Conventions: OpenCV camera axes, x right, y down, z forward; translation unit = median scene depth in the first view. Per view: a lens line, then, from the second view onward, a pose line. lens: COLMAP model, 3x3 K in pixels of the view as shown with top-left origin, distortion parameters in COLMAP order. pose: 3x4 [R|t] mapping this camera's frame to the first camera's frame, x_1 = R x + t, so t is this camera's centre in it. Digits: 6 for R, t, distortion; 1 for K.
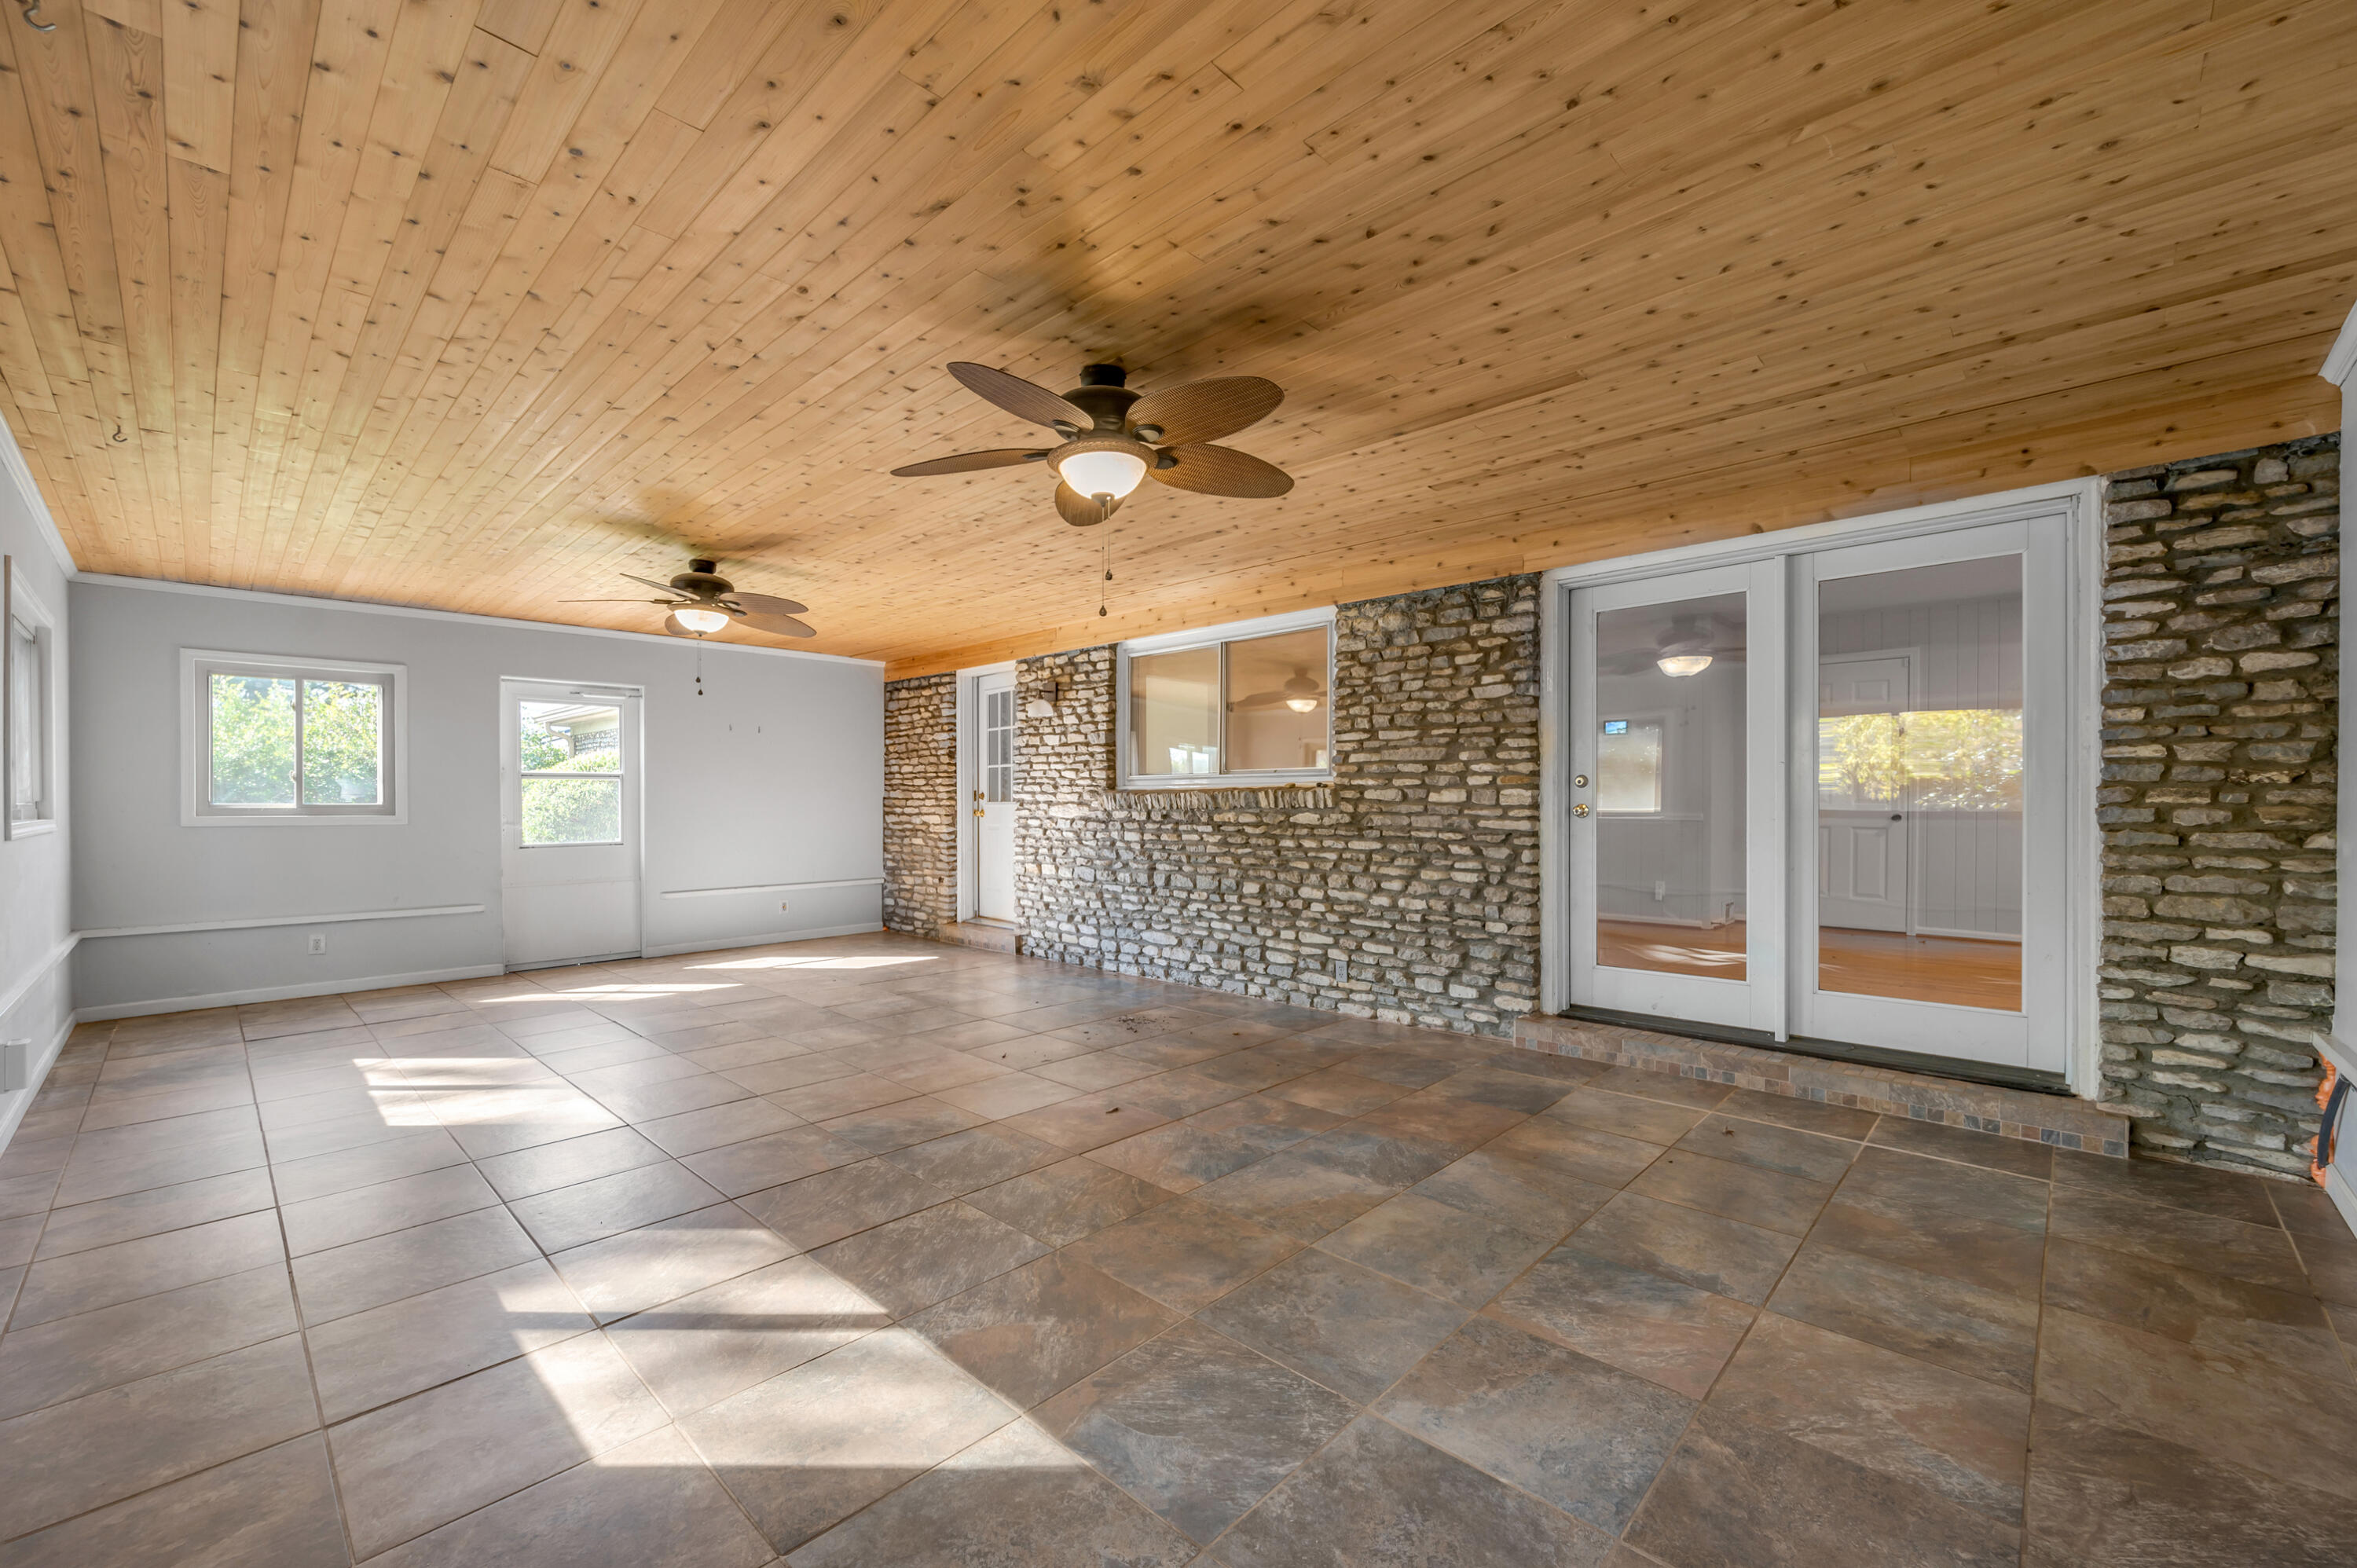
lens RADIAL K [[965.9, 0, 1190.2], [0, 965.9, 811.1], [0, 0, 1]] dist [-0.009065, -0.000012]
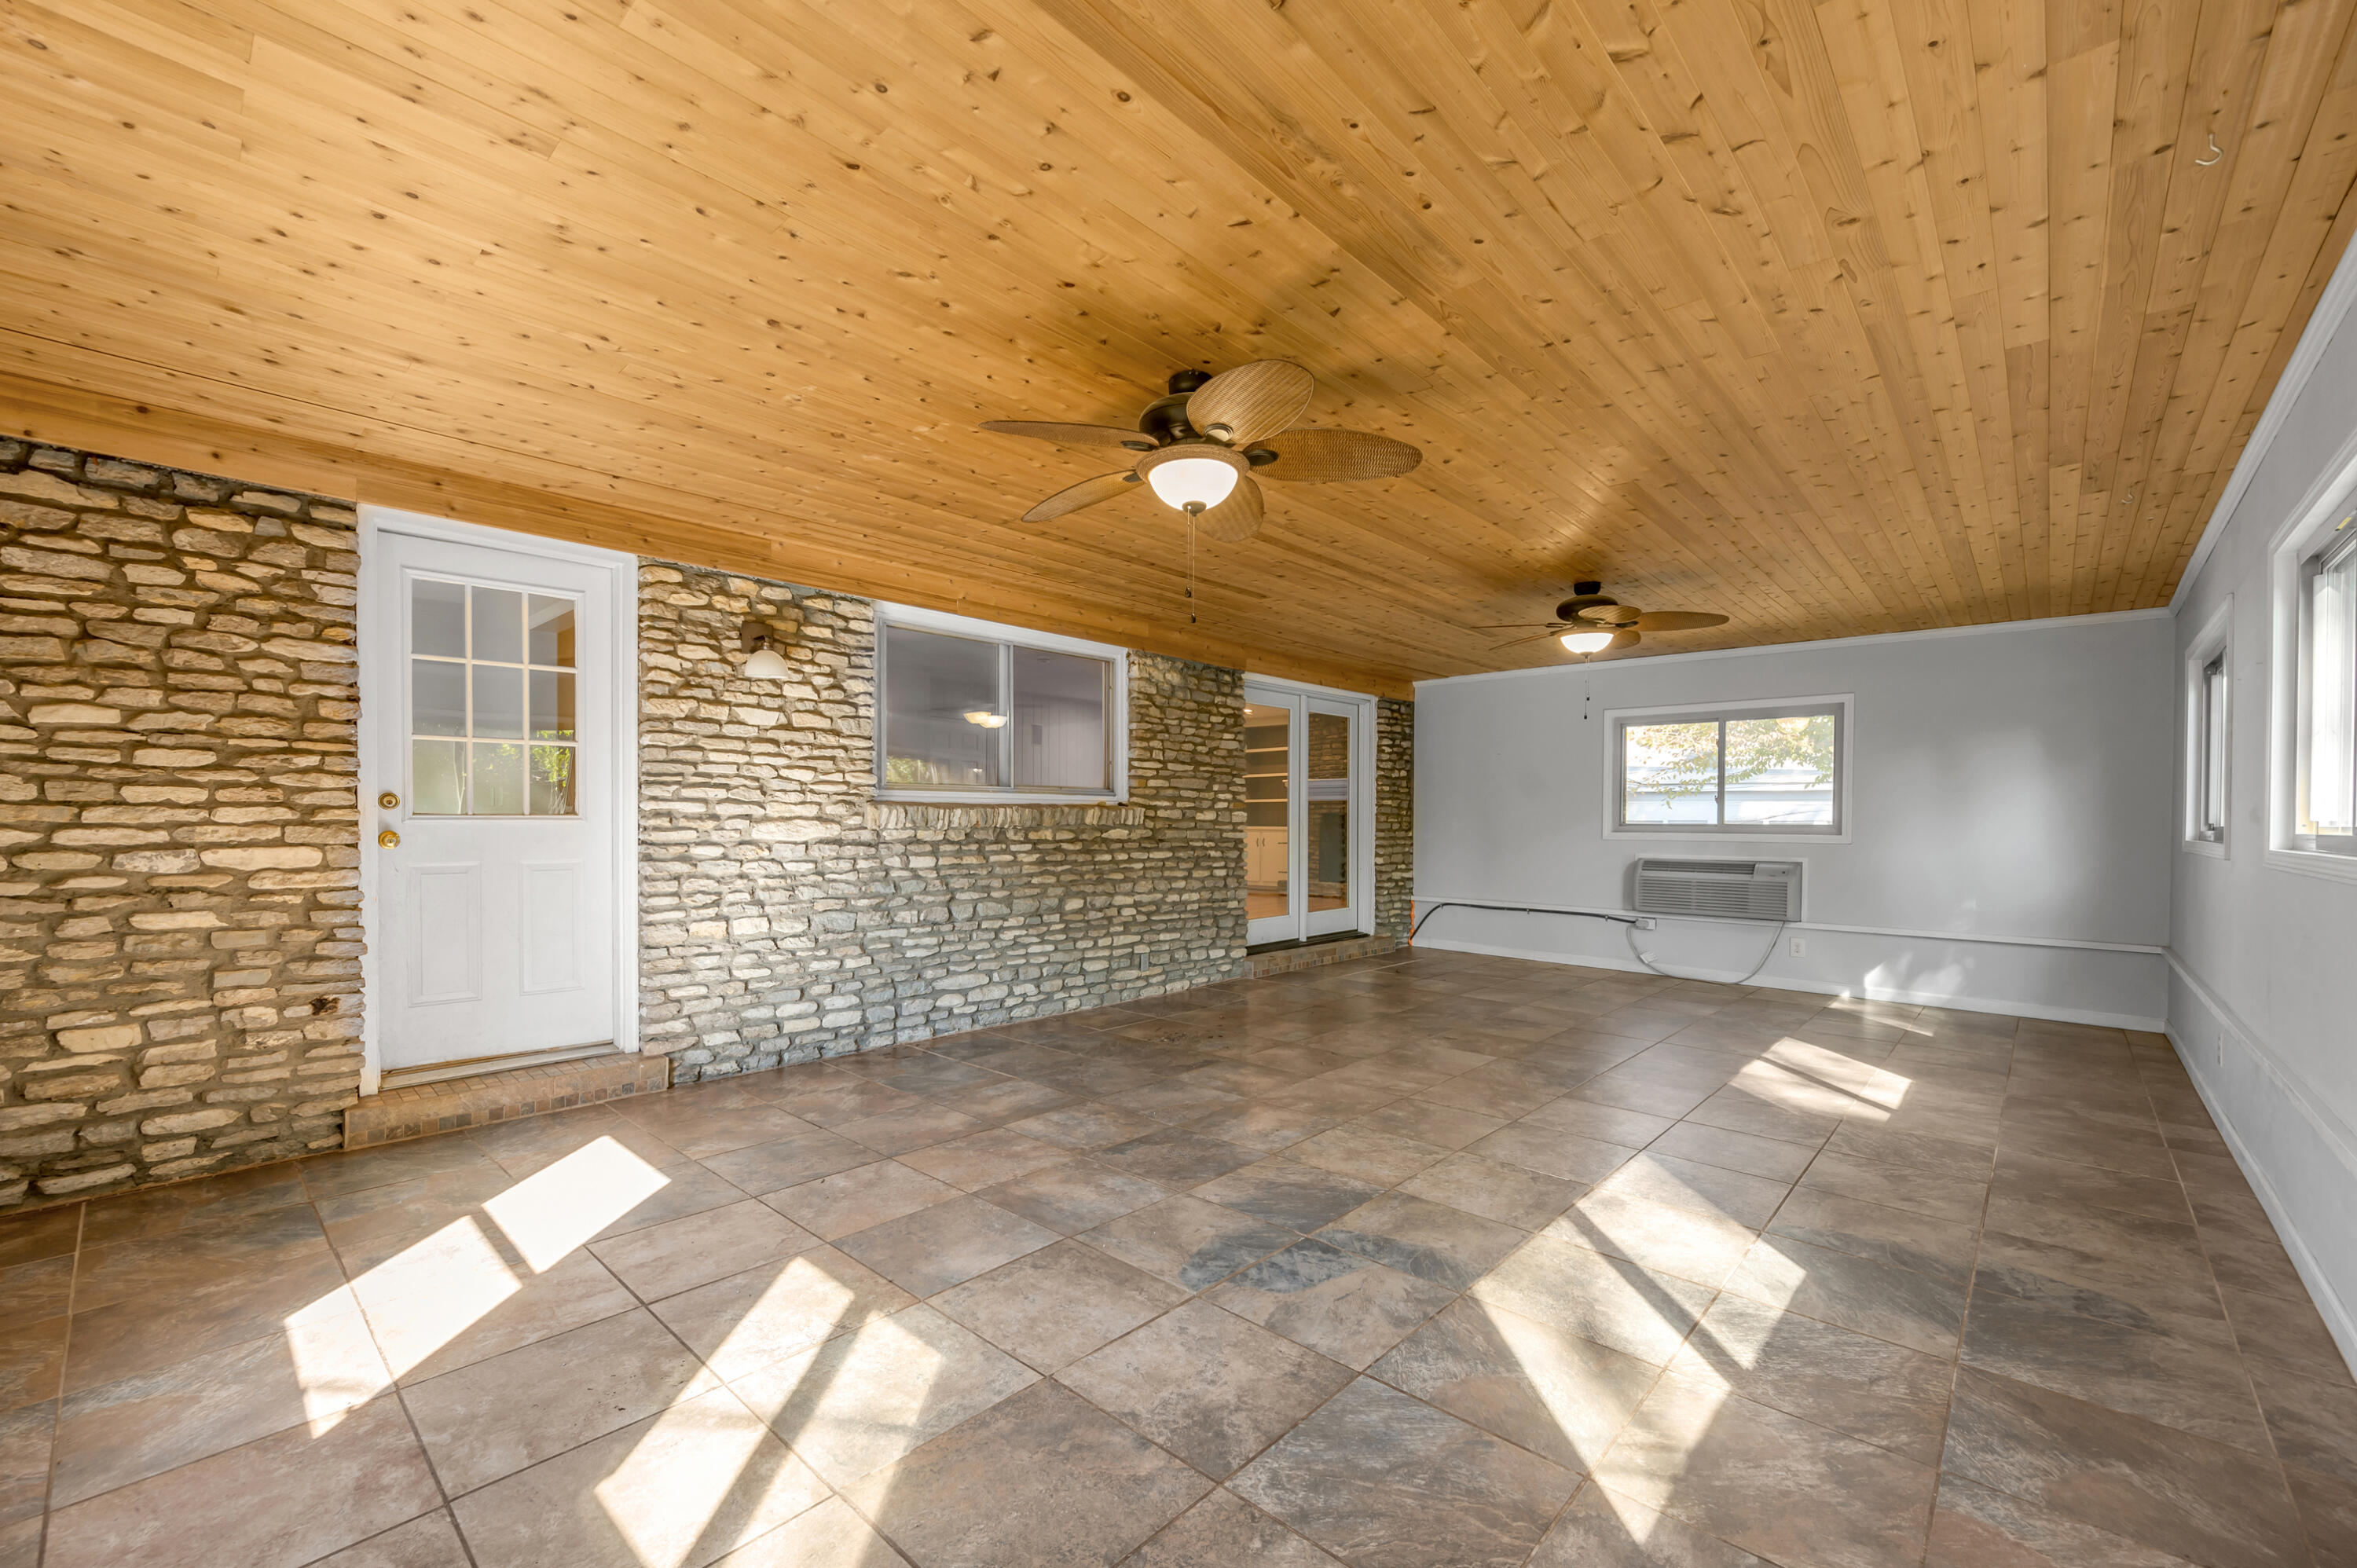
lens RADIAL K [[965.9, 0, 1190.2], [0, 965.9, 811.1], [0, 0, 1]] dist [-0.009065, -0.000012]
pose [[-0.037149, -0.004027, 0.999302, -0.946730], [-0.011263, 0.999930, 0.003611, -0.022611], [-0.999246, -0.011121, -0.037192, 0.911062]]
